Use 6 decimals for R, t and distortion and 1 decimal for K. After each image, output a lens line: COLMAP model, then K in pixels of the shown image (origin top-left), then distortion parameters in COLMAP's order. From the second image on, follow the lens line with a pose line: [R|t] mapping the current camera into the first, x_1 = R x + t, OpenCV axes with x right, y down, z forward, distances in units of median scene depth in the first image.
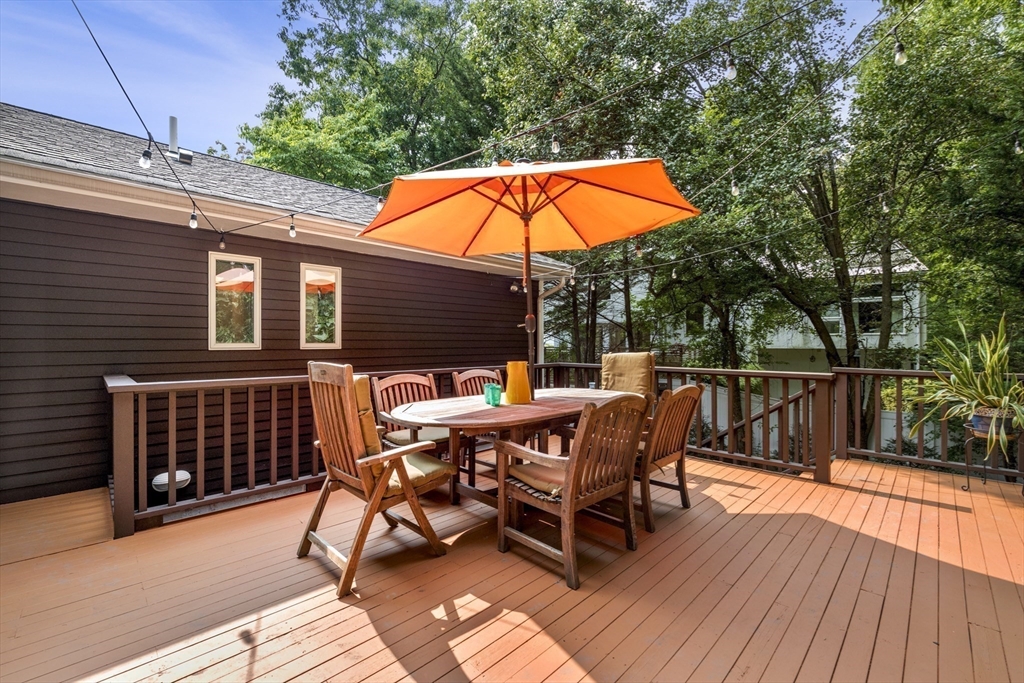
lens RADIAL K [[429.1, 0, 512.0], [0, 429.1, 341.5], [0, 0, 1]] dist [-0.015336, -0.000193]
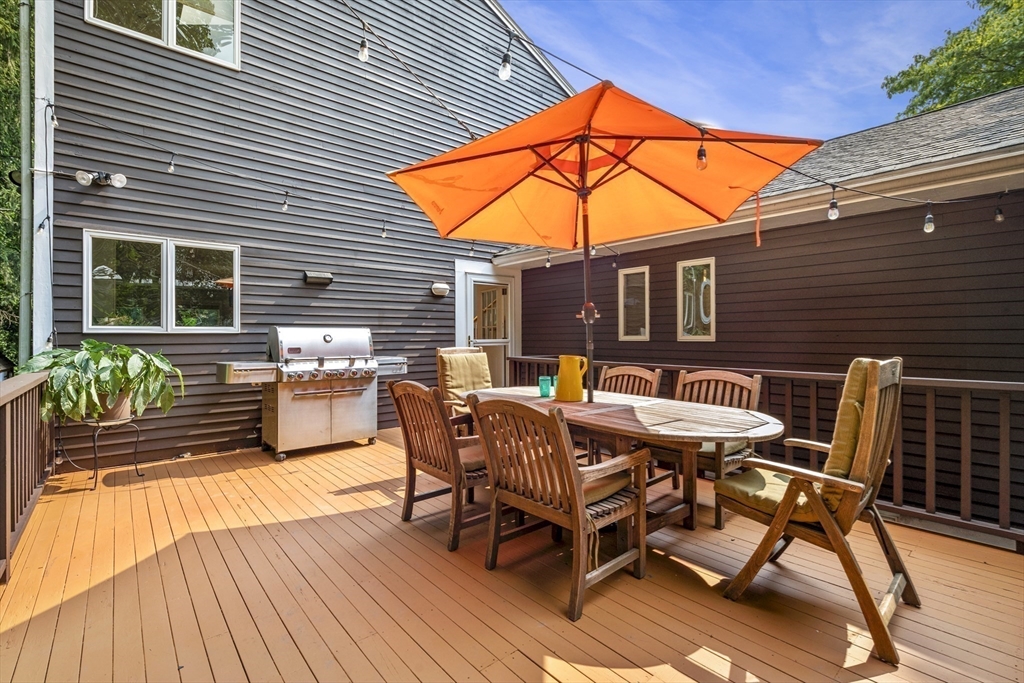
lens RADIAL K [[452.8, 0, 512.0], [0, 452.8, 341.5], [0, 0, 1]] dist [-0.040423, -0.000034]
pose [[-0.063311, 0.013087, -0.997908, 0.799948], [0.006226, 0.999900, 0.012719, 0.001232], [0.997974, -0.005408, -0.063386, 0.750735]]
